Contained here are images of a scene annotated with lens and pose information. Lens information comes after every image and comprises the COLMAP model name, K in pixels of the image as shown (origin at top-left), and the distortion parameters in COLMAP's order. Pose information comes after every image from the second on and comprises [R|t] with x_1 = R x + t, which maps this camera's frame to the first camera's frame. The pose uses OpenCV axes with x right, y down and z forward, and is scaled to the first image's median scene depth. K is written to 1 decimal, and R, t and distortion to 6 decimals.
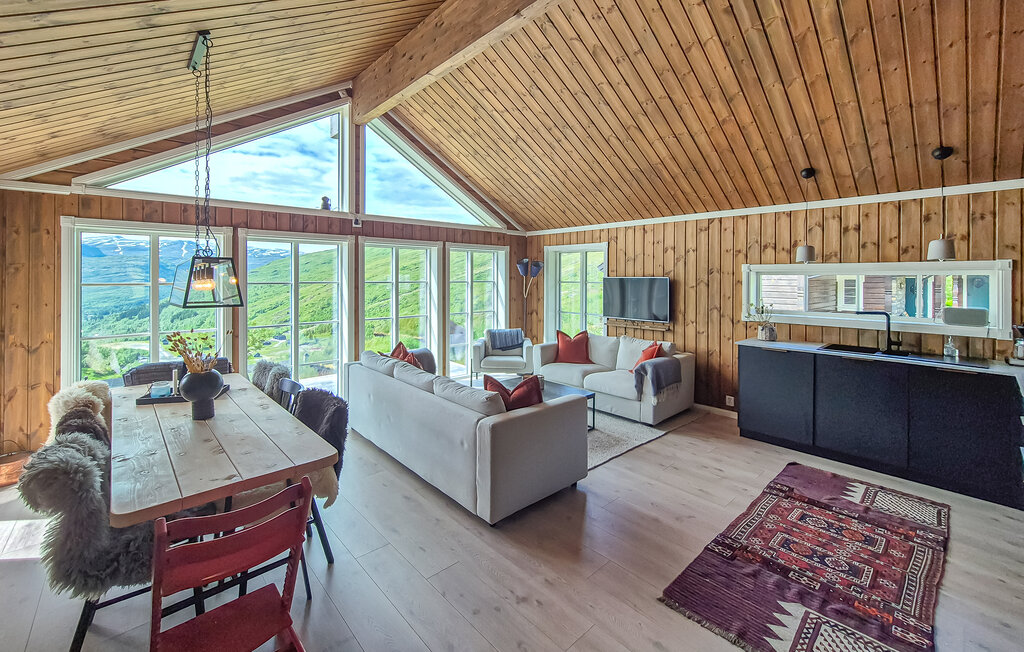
lens RADIAL K [[428.9, 0, 510.5], [0, 428.9, 278.3], [0, 0, 1]] dist [0.000116, 0.000309]
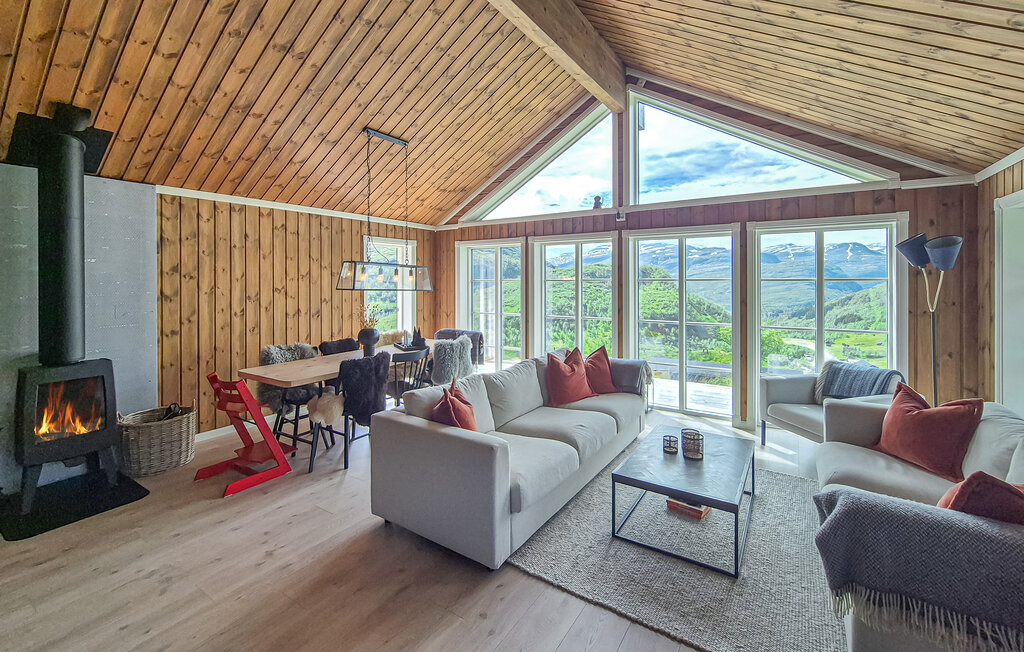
lens RADIAL K [[437.3, 0, 513.3], [0, 437.3, 279.3], [0, 0, 1]] dist [0.000444, 0.000097]
pose [[0.248031, -0.004418, -0.968742, 0.517010], [-0.000252, 0.999989, -0.004625, 0.013539], [0.968752, 0.001391, 0.248027, 0.529478]]
